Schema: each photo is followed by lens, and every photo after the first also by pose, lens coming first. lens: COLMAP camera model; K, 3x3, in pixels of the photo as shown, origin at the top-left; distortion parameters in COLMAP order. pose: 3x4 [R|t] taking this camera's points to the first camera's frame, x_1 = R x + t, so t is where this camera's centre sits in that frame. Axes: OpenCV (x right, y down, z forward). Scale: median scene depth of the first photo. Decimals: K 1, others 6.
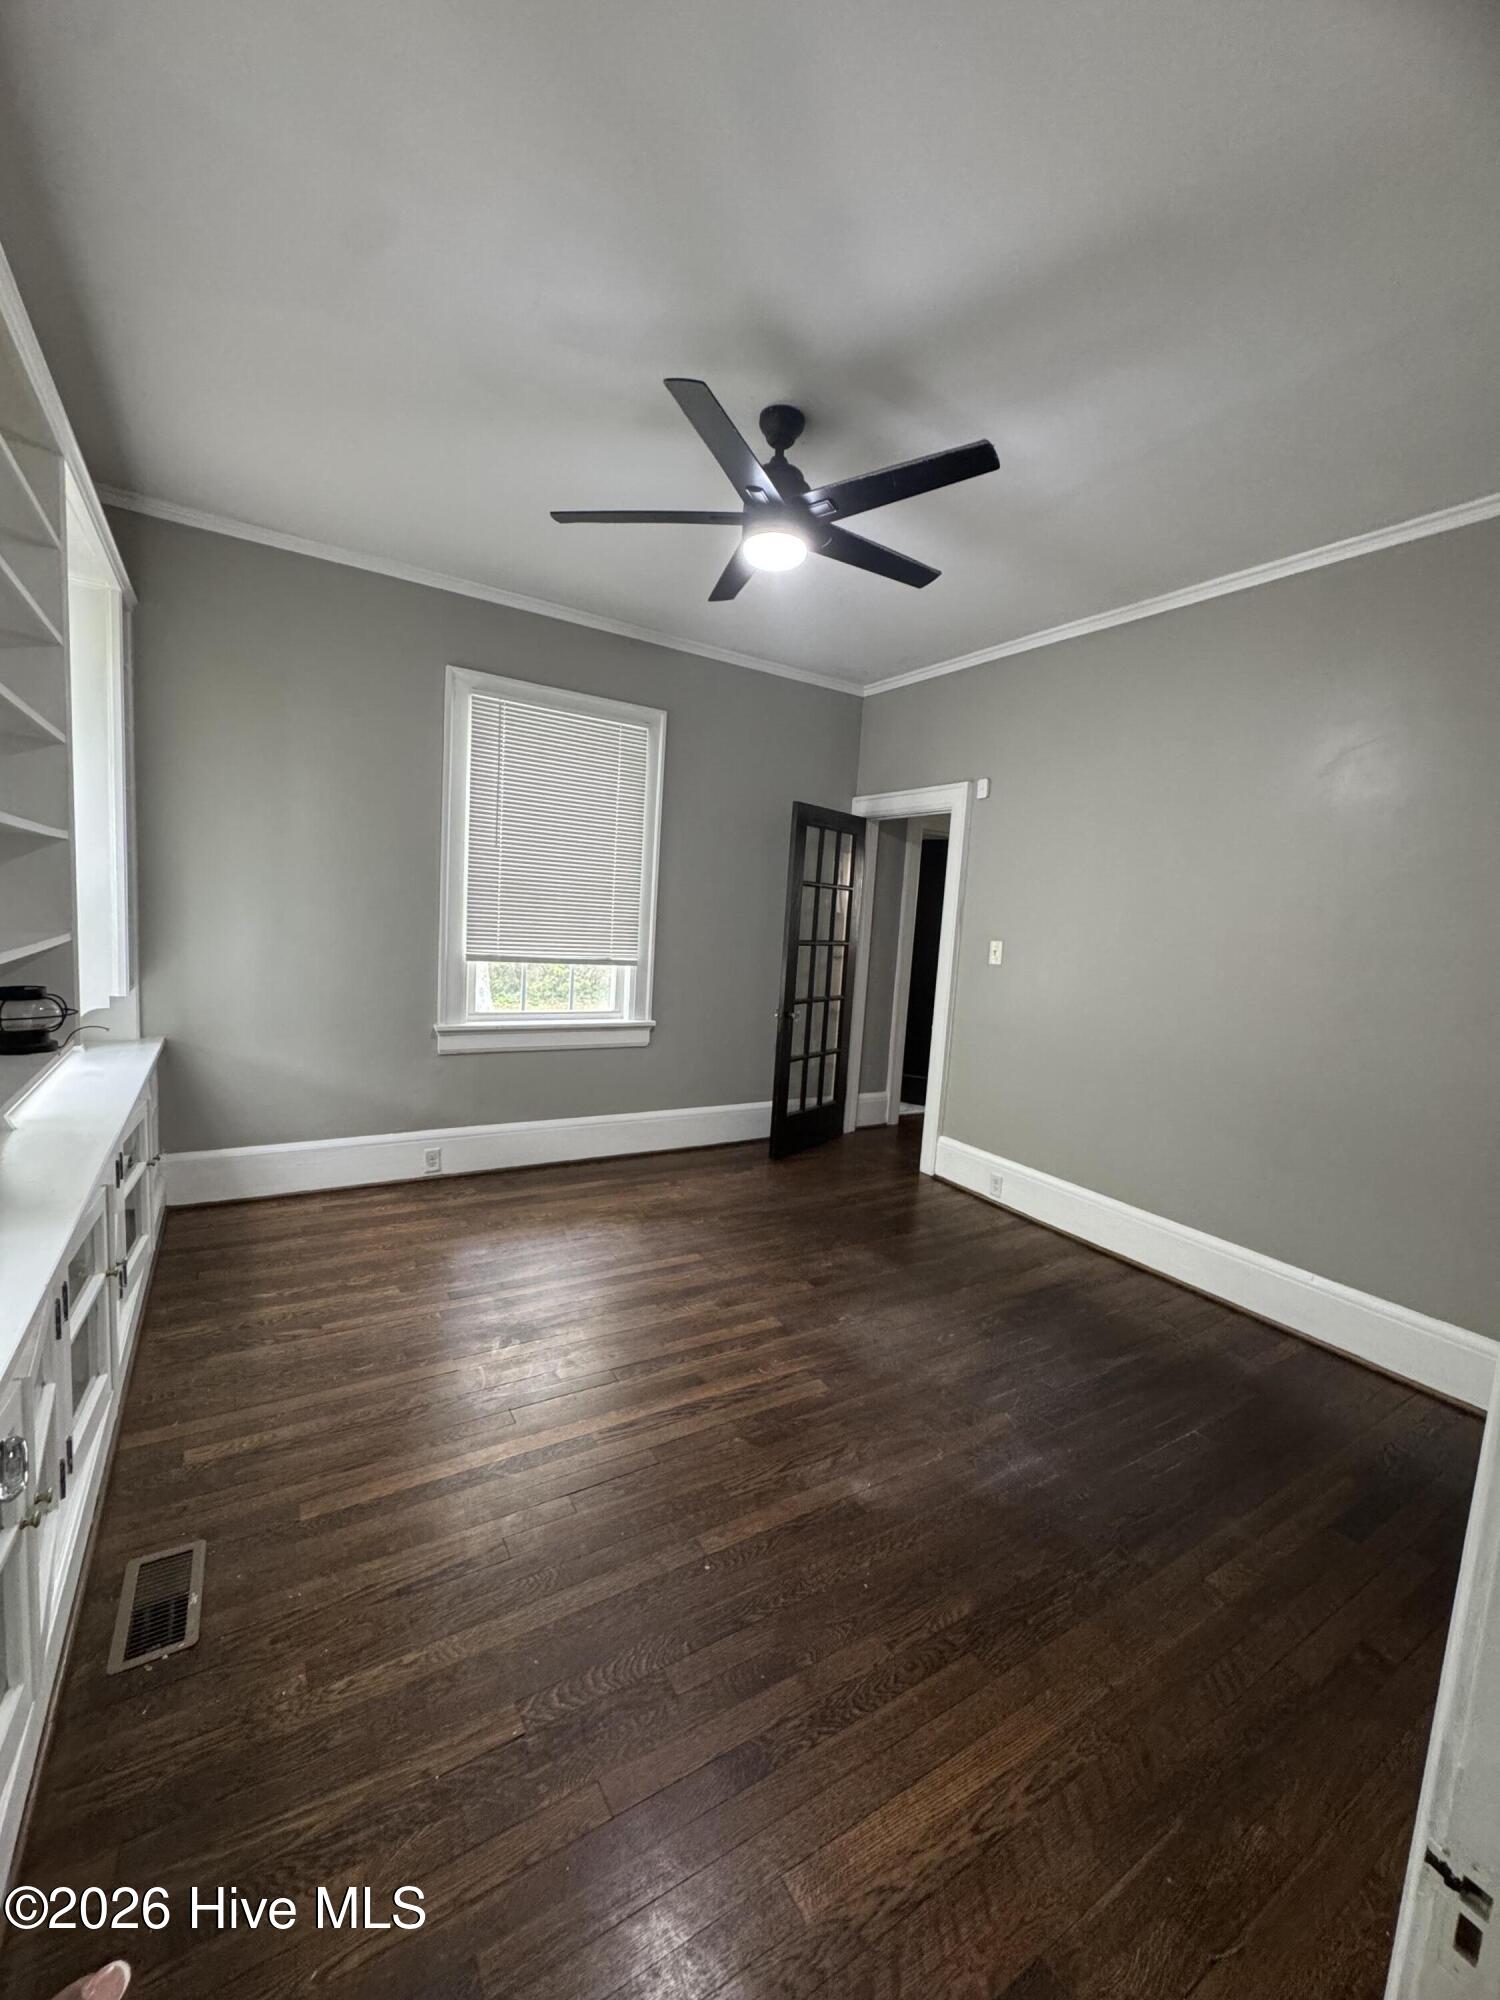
lens RADIAL K [[805.8, 0, 750.3], [0, 805.8, 999.5], [0, 0, 1]] dist [-0.000511, -0.000027]
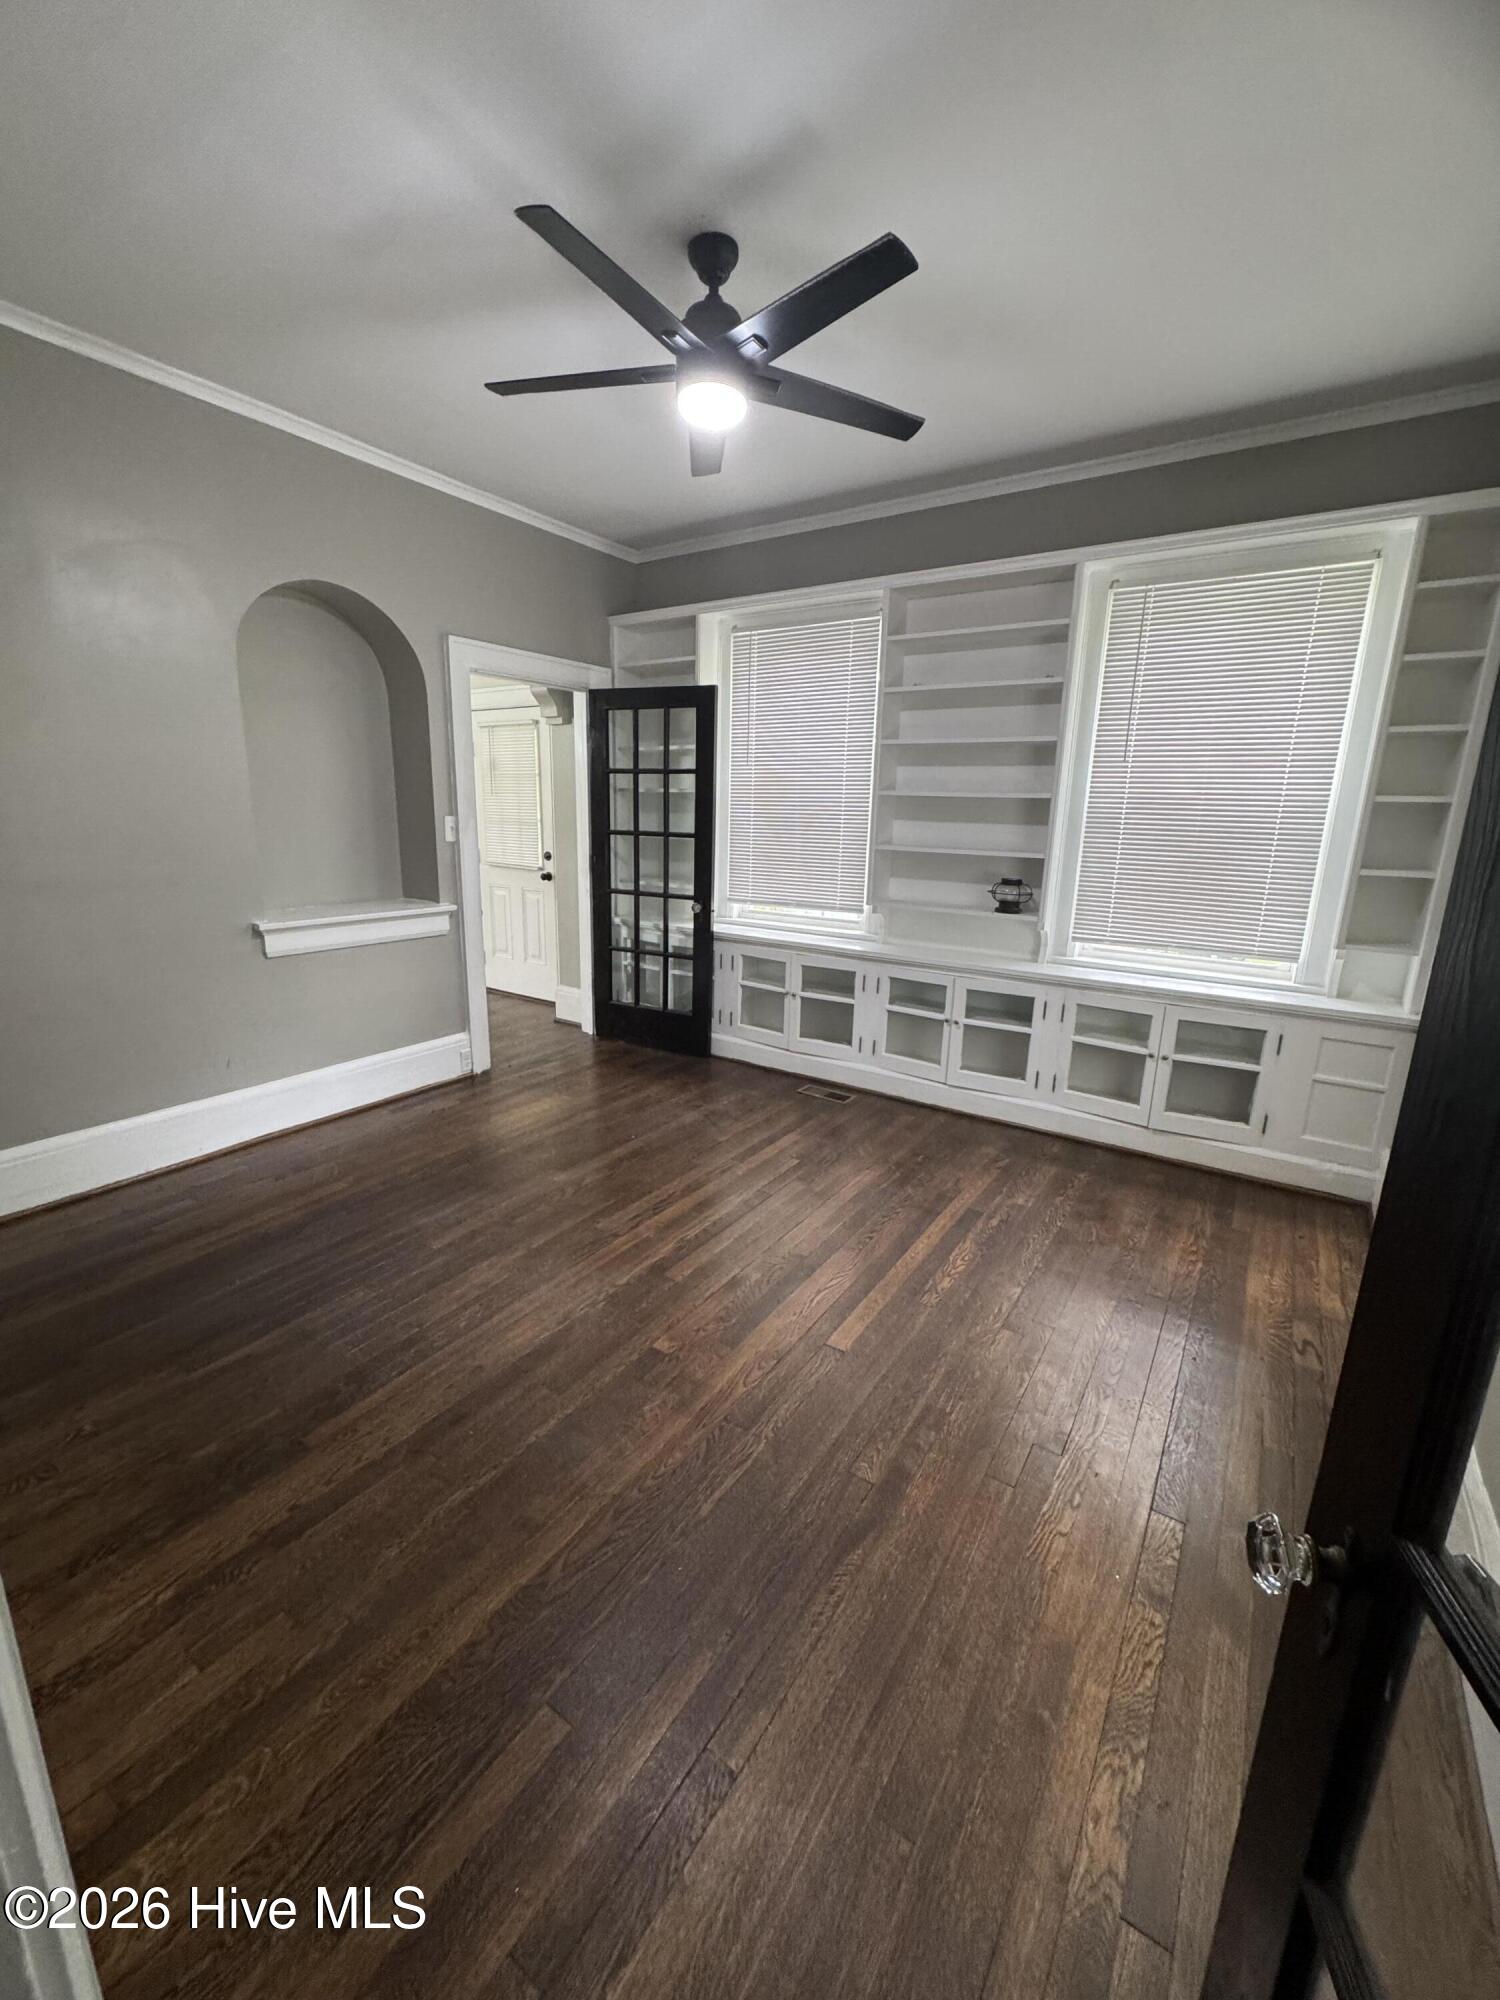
lens RADIAL K [[805.8, 0, 753.1], [0, 805.8, 998.6], [0, 0, 1]] dist [-0.000511, -0.000027]
pose [[-0.905421, 0.010215, -0.424392, 0.344215], [-0.130678, 0.944460, 0.301528, -0.175382], [0.403901, 0.328468, -0.853799, 1.788838]]
